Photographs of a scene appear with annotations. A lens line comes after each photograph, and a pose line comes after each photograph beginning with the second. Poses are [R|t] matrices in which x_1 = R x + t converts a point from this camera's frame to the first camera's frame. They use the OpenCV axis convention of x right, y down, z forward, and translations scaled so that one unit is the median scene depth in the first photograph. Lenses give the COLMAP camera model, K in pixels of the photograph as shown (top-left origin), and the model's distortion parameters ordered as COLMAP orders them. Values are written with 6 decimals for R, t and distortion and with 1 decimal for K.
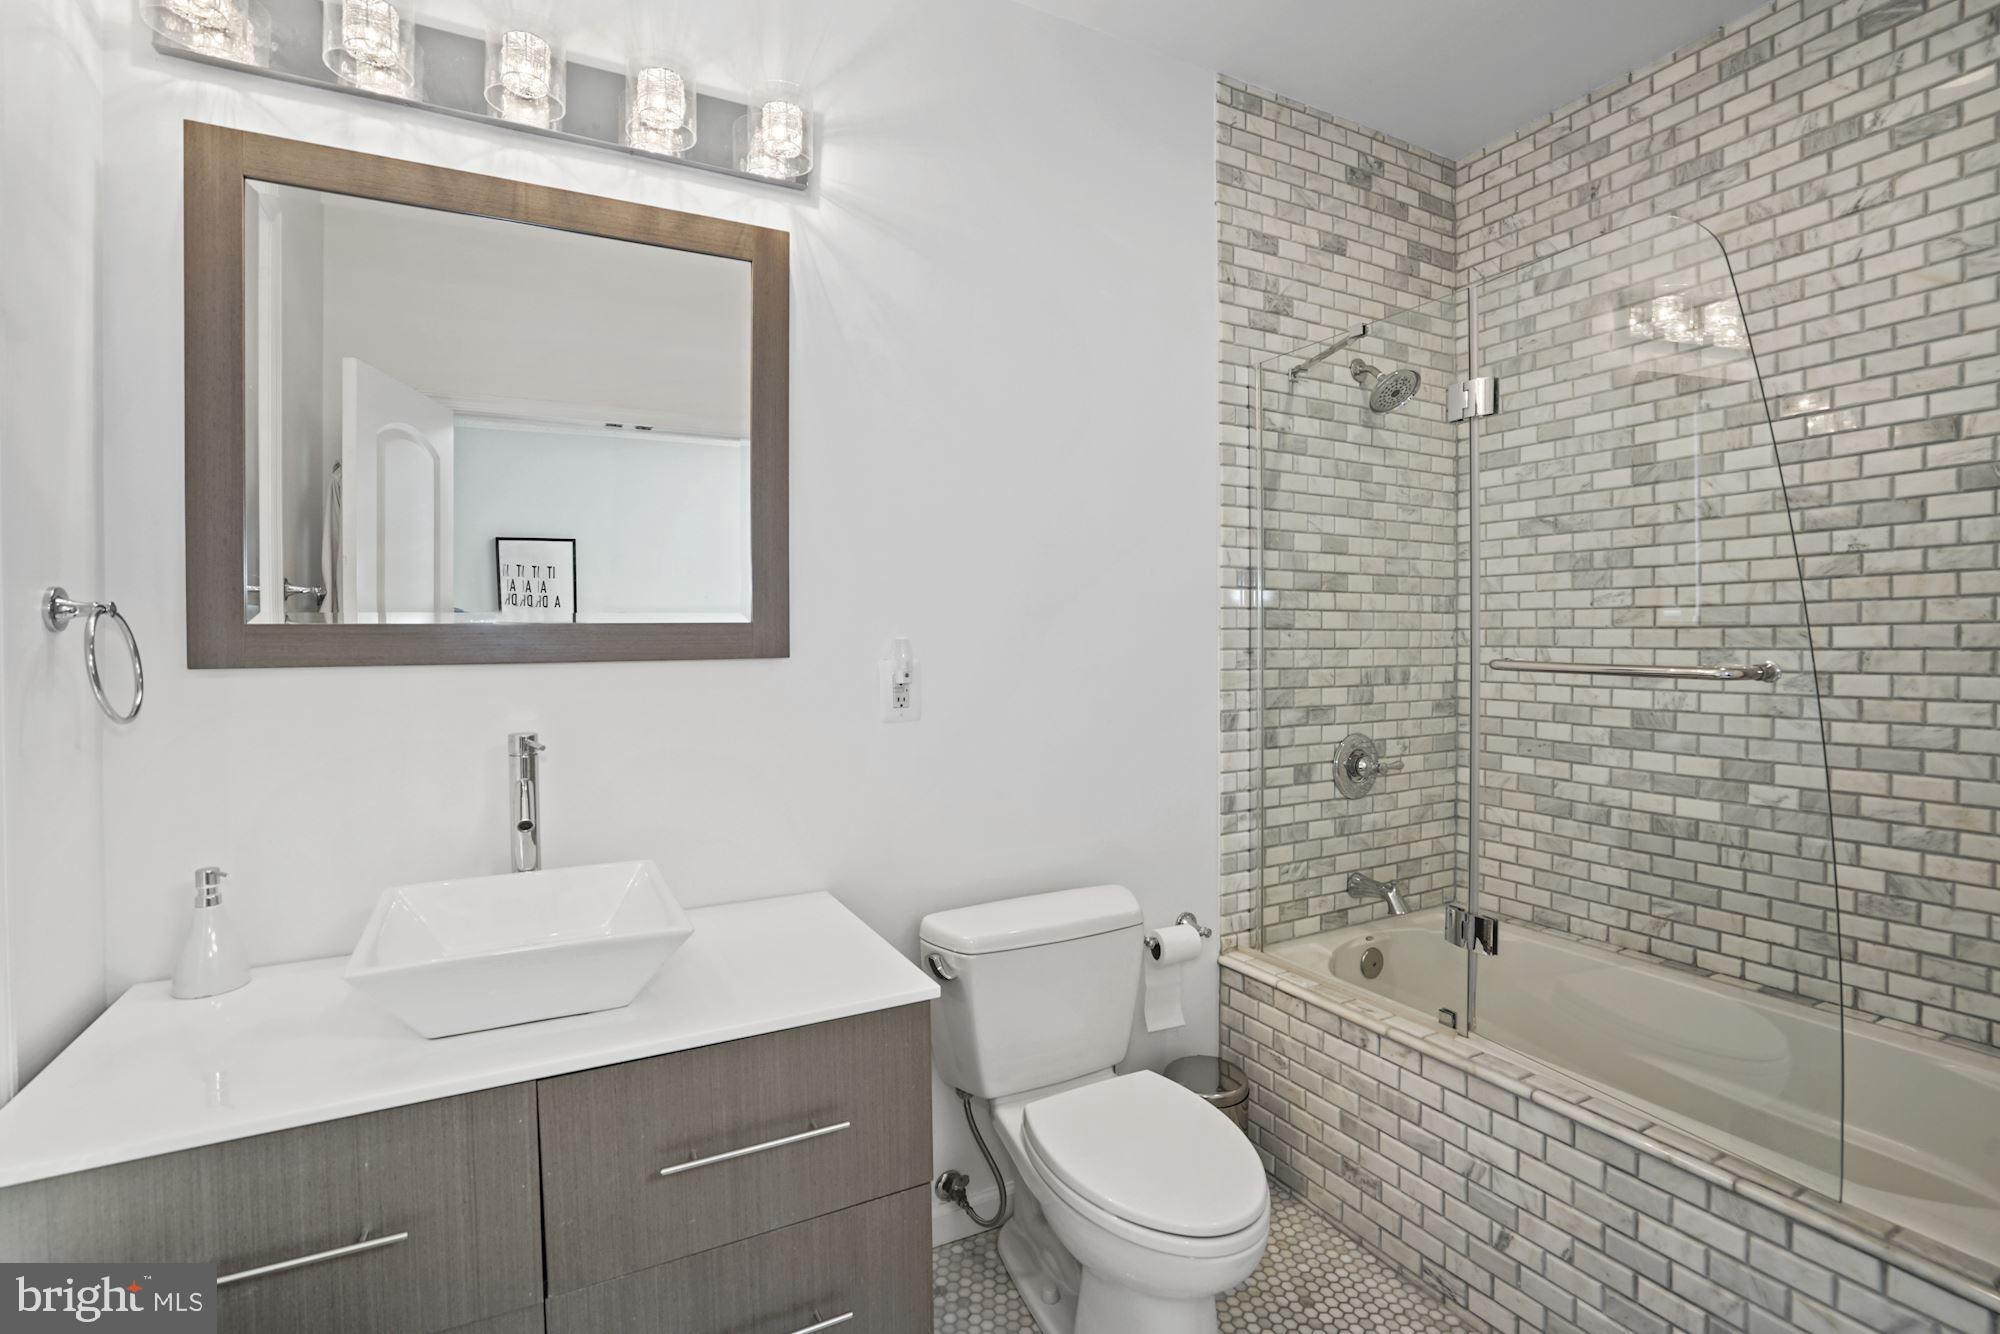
lens RADIAL K [[920.2, 0, 1018.9], [0, 920.2, 659.8], [0, 0, 1]] dist [-0.034549, 0.008983]
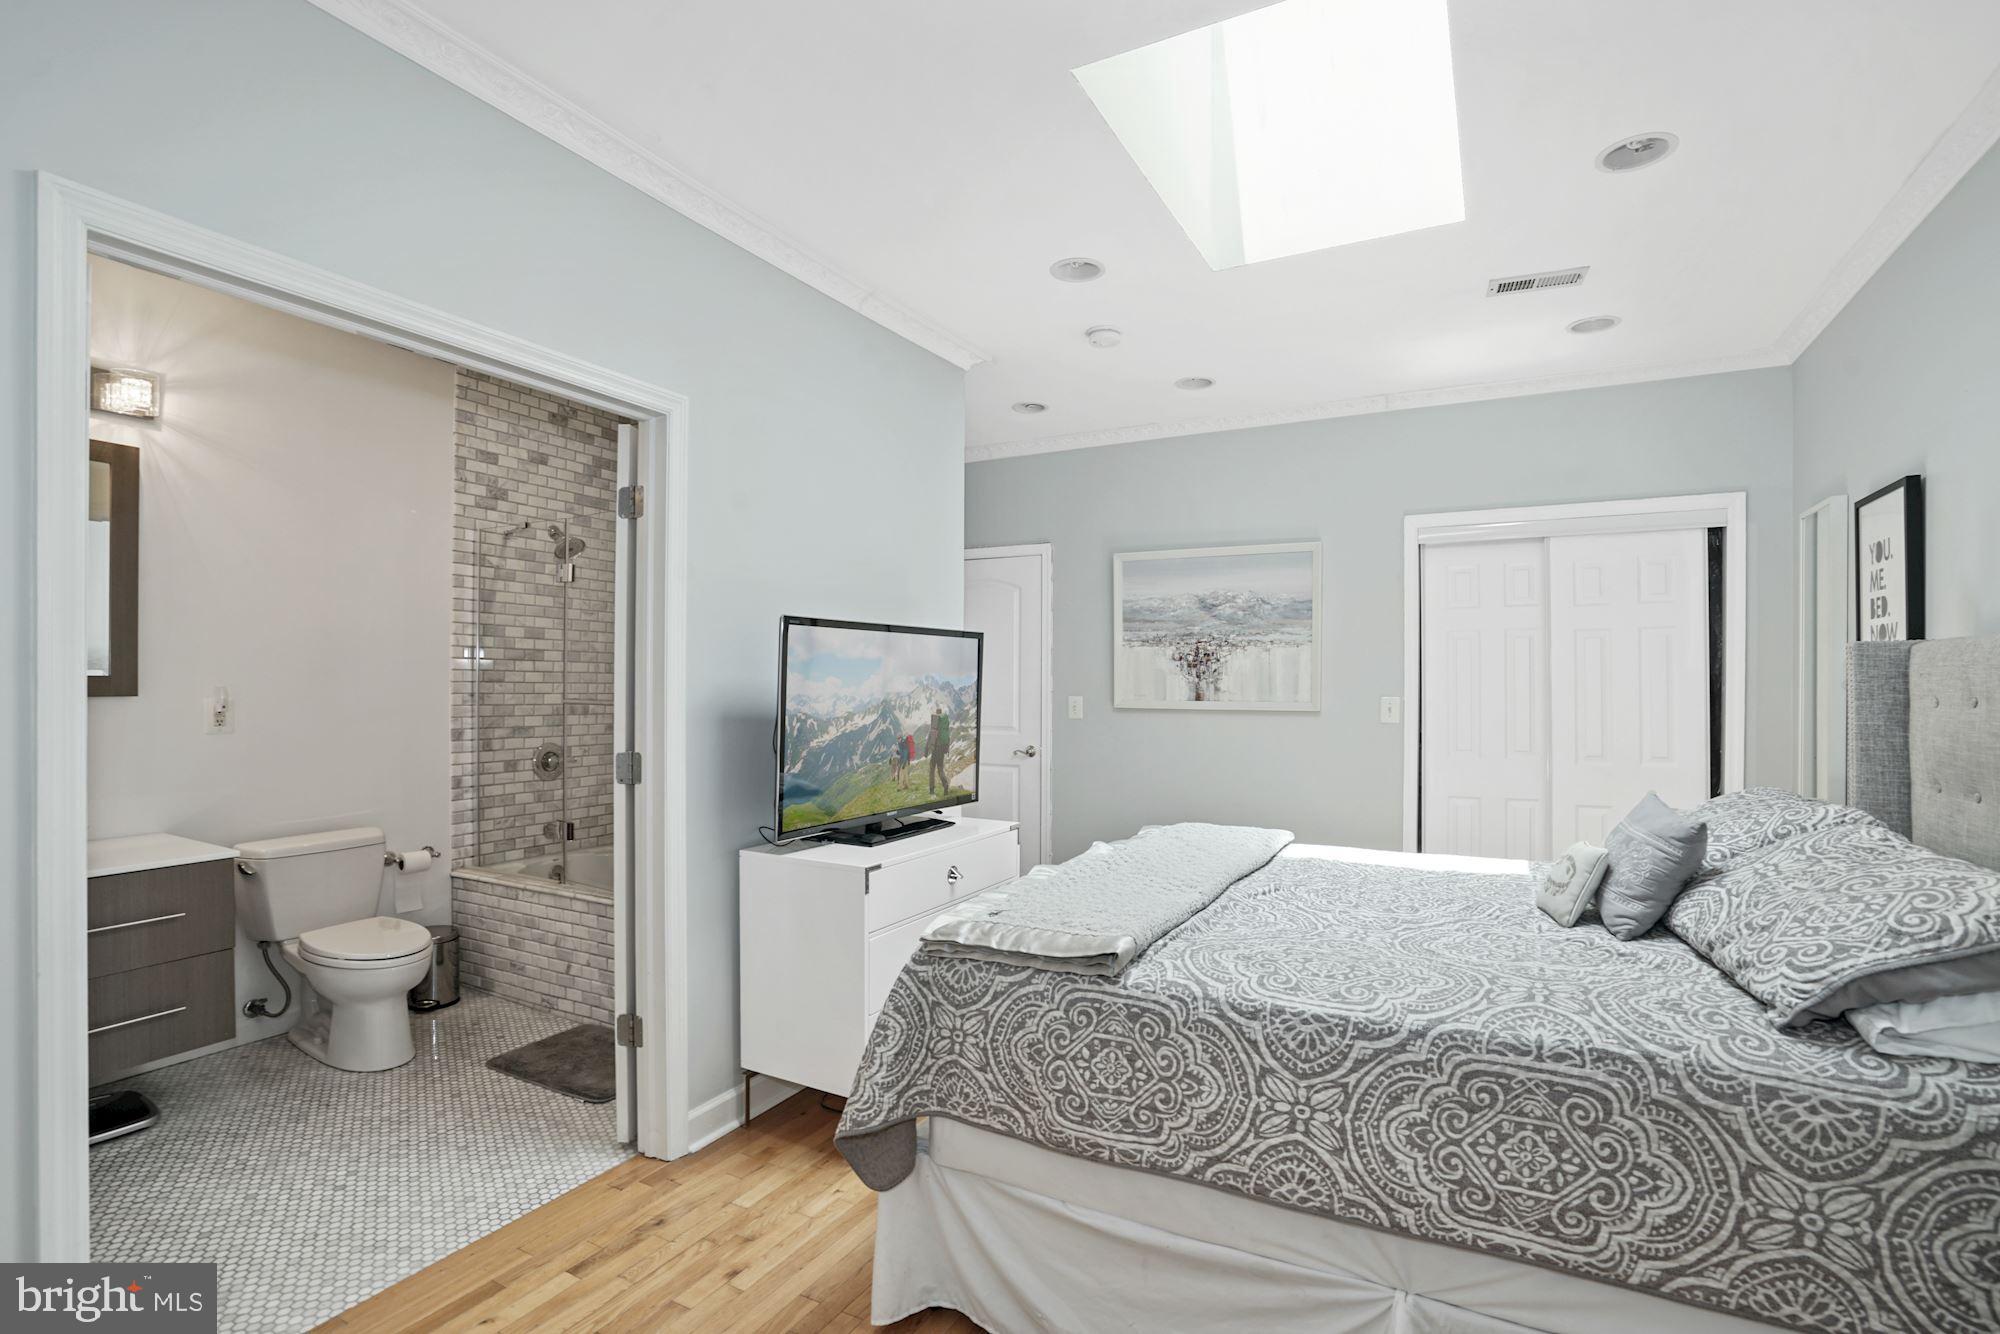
lens RADIAL K [[920.2, 0, 979.6], [0, 920.2, 694.0], [0, 0, 1]] dist [-0.034549, 0.008983]
pose [[0.838506, 0.007218, 0.544845, 0.115559], [-0.003449, 0.999963, -0.007940, -0.000355], [-0.544882, 0.004778, 0.838499, -0.946673]]
